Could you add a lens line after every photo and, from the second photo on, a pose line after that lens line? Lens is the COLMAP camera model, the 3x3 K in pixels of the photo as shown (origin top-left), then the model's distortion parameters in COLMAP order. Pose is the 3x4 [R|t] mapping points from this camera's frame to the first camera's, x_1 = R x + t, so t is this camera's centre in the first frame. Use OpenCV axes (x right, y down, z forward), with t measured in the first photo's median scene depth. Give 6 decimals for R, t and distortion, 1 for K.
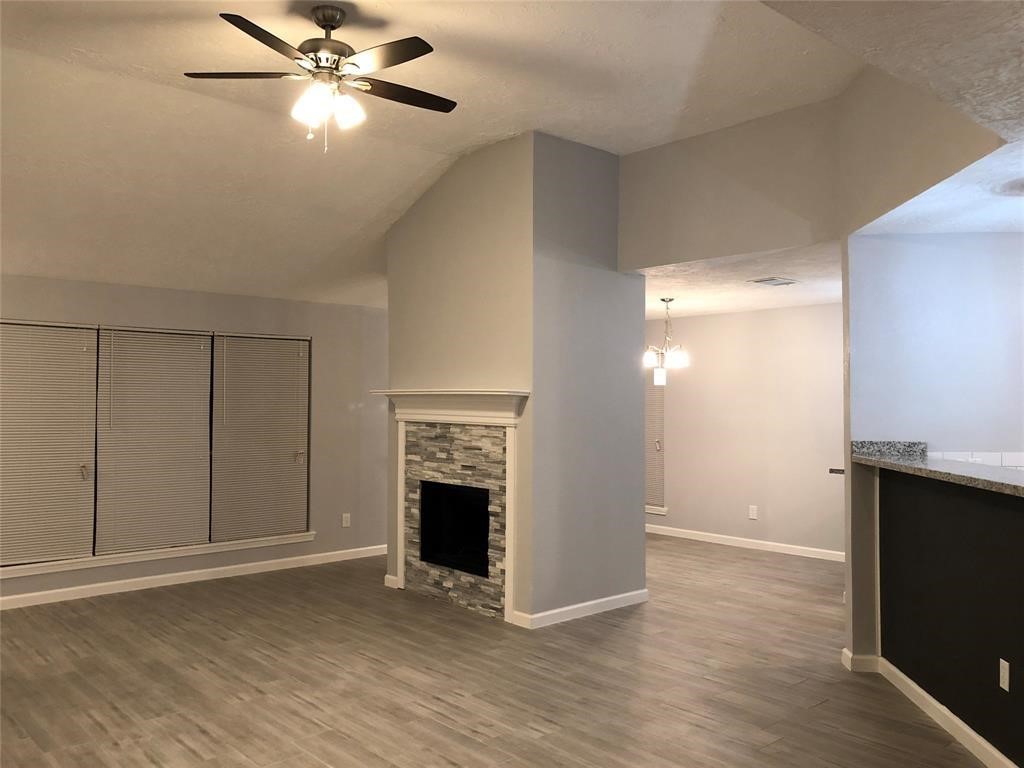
lens RADIAL K [[850.7, 0, 517.2], [0, 850.7, 377.6], [0, 0, 1]] dist [0.012406, 0.005312]
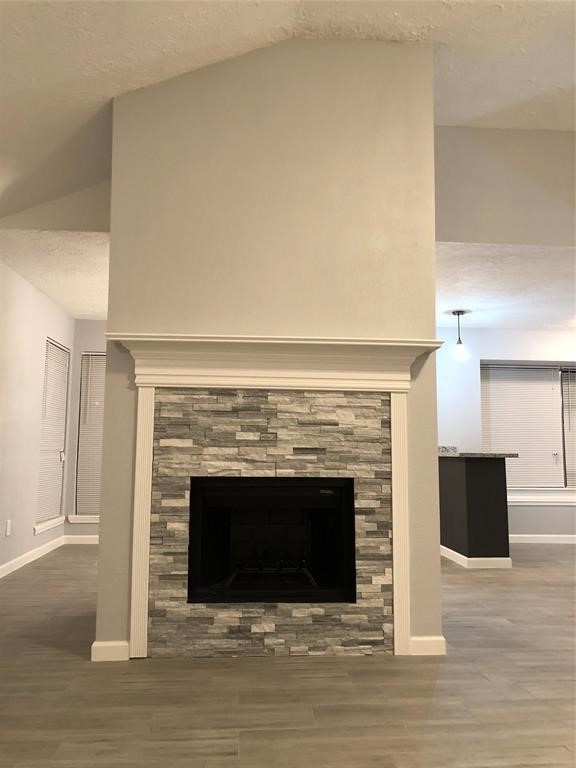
lens RADIAL K [[638.0, 0, 287.0], [0, 638.0, 380.2], [0, 0, 1]] dist [0.012406, 0.005312]
pose [[0.603196, 0.082886, 0.793274, -0.494748], [-0.025892, 0.996096, -0.084390, 0.091661], [-0.797172, 0.030364, 0.602988, 0.685827]]
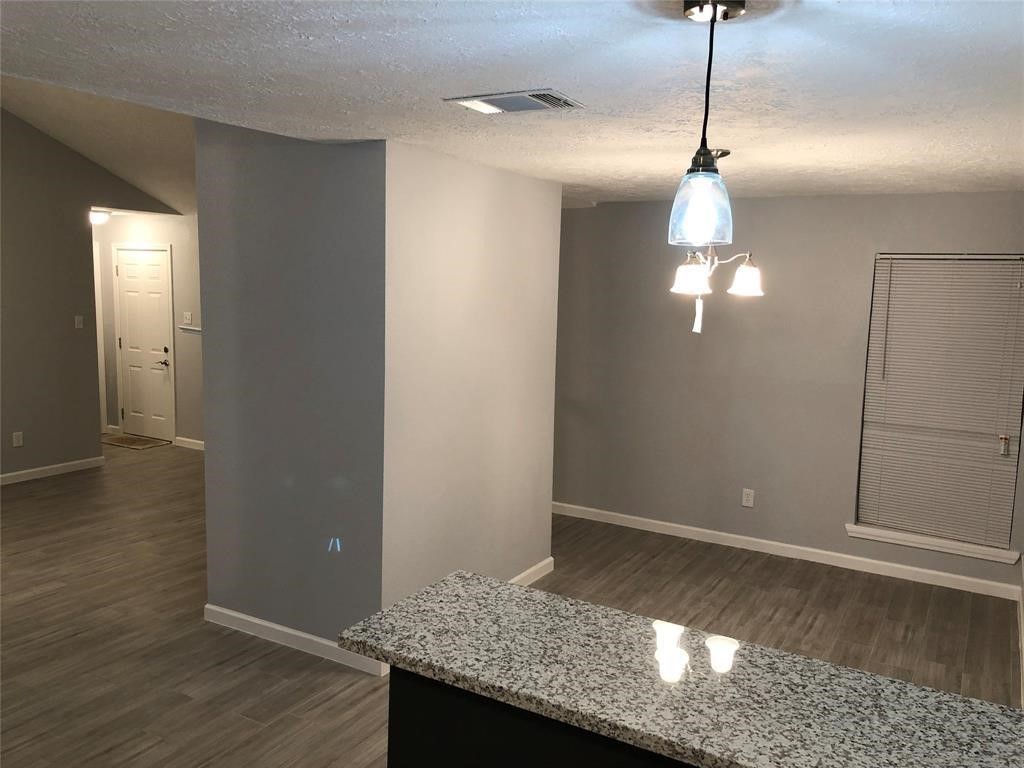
lens RADIAL K [[850.7, 0, 511.9], [0, 850.7, 385.7], [0, 0, 1]] dist [0.012406, 0.005312]
pose [[0.308235, 0.132871, -0.941986, 0.776519], [0.004821, 0.989967, 0.141216, -0.039776], [0.951298, -0.048070, 0.304501, 0.942425]]
